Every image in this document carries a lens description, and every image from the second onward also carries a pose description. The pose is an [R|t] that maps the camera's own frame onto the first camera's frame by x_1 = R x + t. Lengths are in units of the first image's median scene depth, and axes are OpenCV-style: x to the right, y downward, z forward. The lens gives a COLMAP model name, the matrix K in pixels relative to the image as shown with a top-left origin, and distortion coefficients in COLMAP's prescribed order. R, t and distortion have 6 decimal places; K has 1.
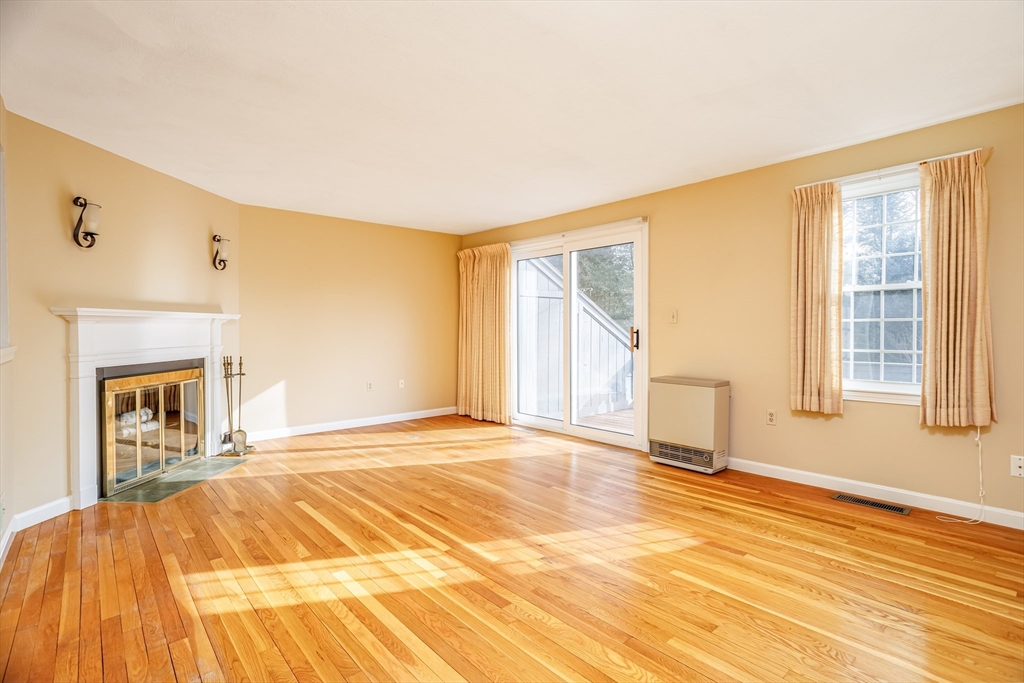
lens RADIAL K [[497.2, 0, 519.9], [0, 497.2, 334.1], [0, 0, 1]] dist [-0.044145, 0.026069]
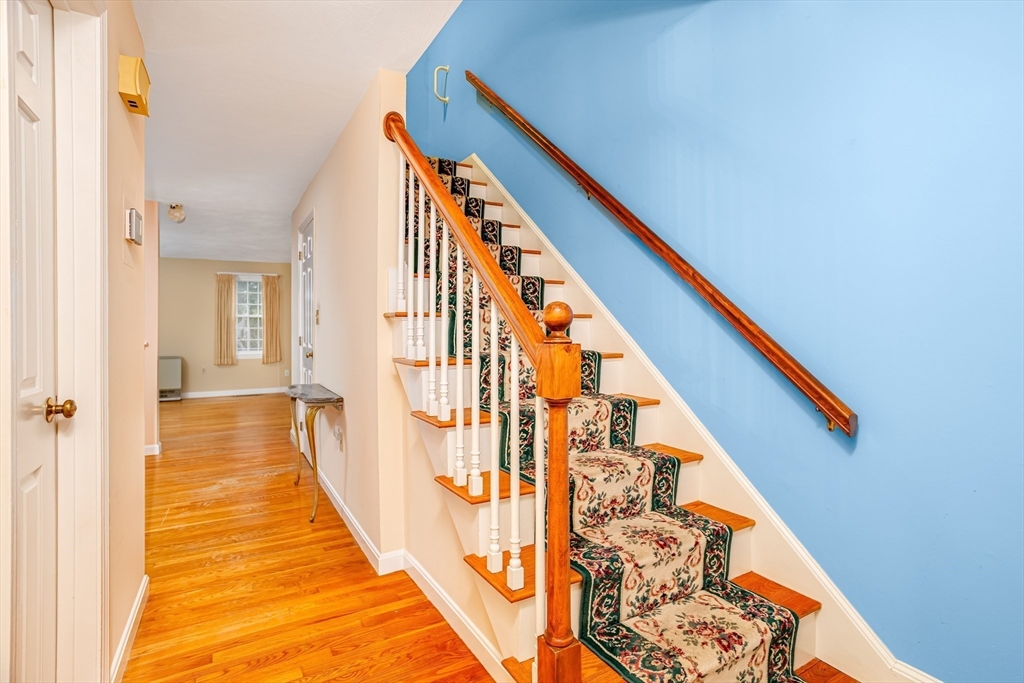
lens RADIAL K [[497.2, 0, 519.9], [0, 497.2, 334.1], [0, 0, 1]] dist [-0.044145, 0.026069]
pose [[0.190688, -0.005932, 0.981633, -1.528099], [0.004444, 0.999977, 0.005180, -0.004378], [-0.981641, 0.003374, 0.190709, -0.918326]]
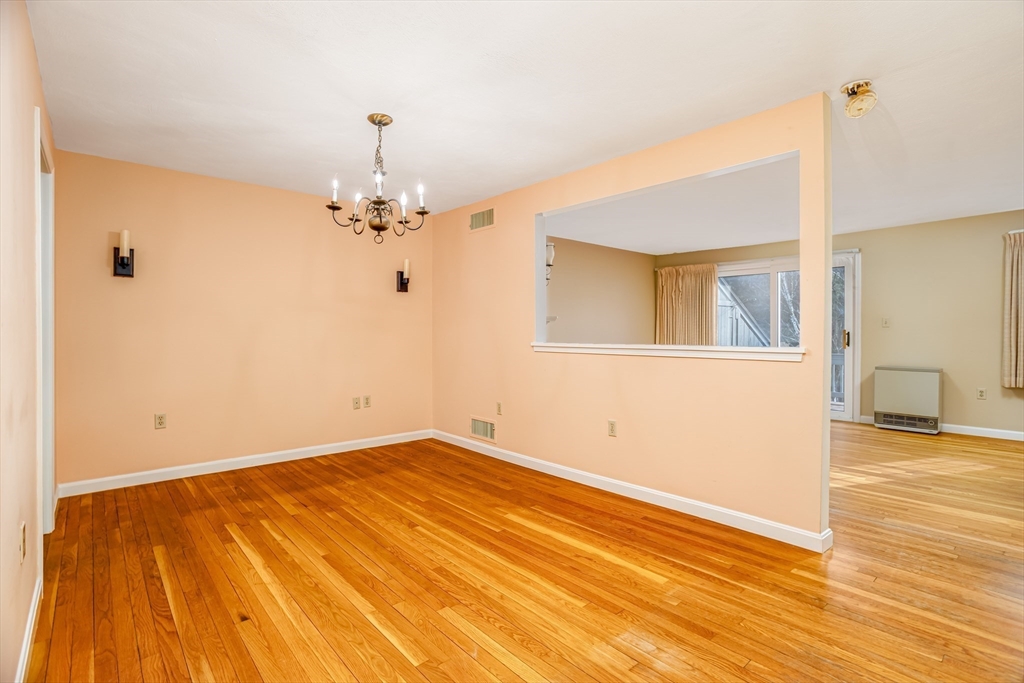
lens RADIAL K [[495.4, 0, 507.5], [0, 495.4, 339.8], [0, 0, 1]] dist [-0.044445, 0.022994]
pose [[0.999847, -0.000457, -0.017492, -0.892187], [0.000605, 0.999964, 0.008443, 0.000894], [0.017488, -0.008452, 0.999811, -0.449151]]
